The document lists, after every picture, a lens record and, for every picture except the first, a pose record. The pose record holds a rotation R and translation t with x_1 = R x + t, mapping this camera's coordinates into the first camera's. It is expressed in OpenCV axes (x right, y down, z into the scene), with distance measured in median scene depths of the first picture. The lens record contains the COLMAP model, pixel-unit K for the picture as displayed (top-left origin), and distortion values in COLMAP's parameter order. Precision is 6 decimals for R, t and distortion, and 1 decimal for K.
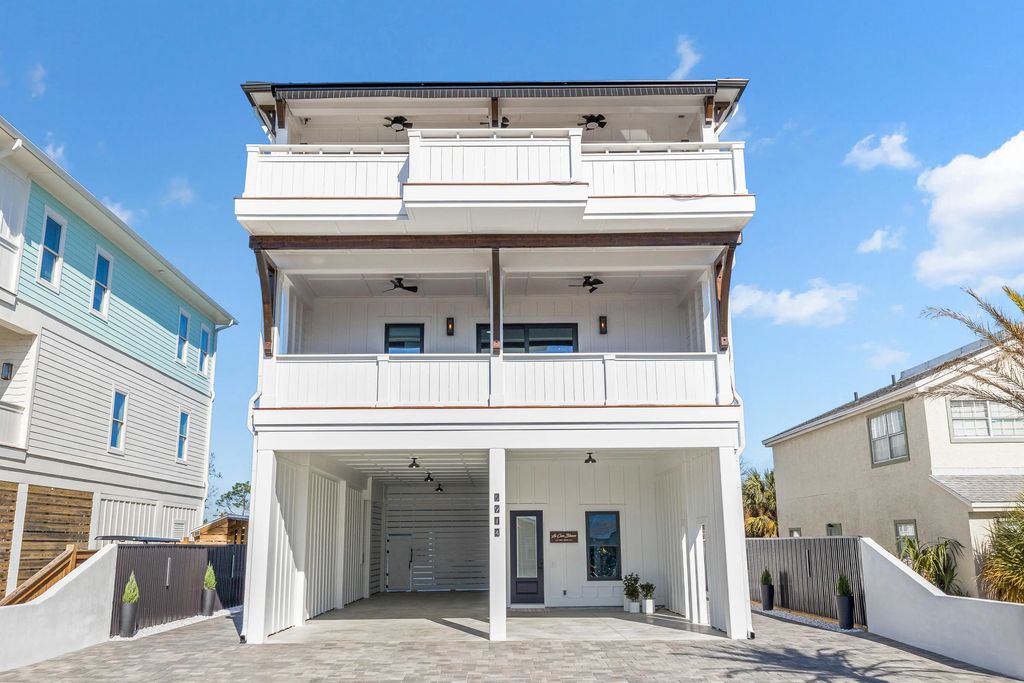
lens RADIAL K [[836.3, 0, 510.8], [0, 836.3, 359.9], [0, 0, 1]] dist [-0.004693, -0.002073]
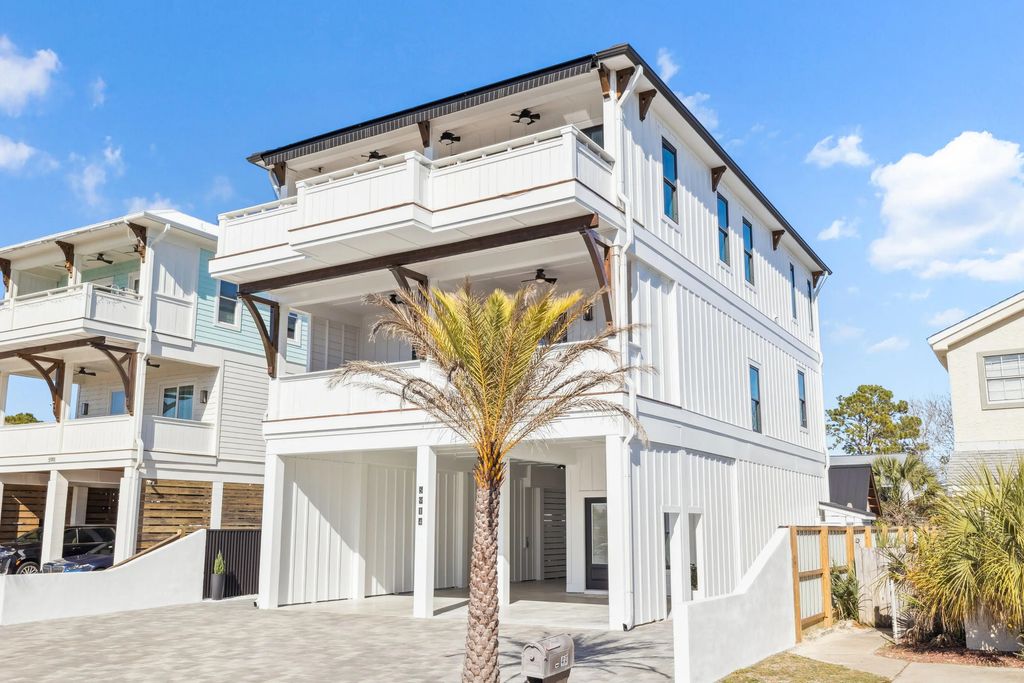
lens RADIAL K [[909.7, 0, 512.2], [0, 909.7, 359.0], [0, 0, 1]] dist [0.004672, 0.002292]
pose [[0.852533, -0.088943, -0.515050, 0.553090], [0.107392, 0.994198, 0.006075, -0.001965], [0.511522, -0.060492, 0.857138, 0.029056]]
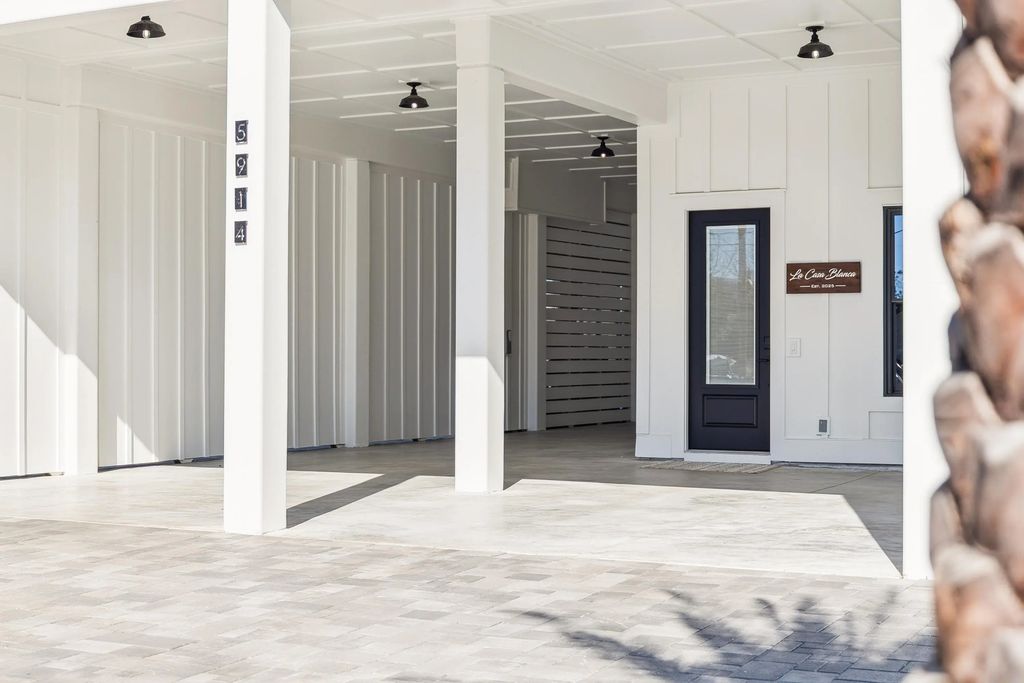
lens RADIAL K [[1605.0, 0, 512.0], [0, 1605.0, 341.5], [0, 0, 1]] dist [0.019504, -1.342609]
pose [[0.881514, 0.004584, -0.472136, 0.297072], [0.094598, 0.977963, 0.186117, 0.104770], [0.462585, -0.208728, 0.861654, 0.360347]]
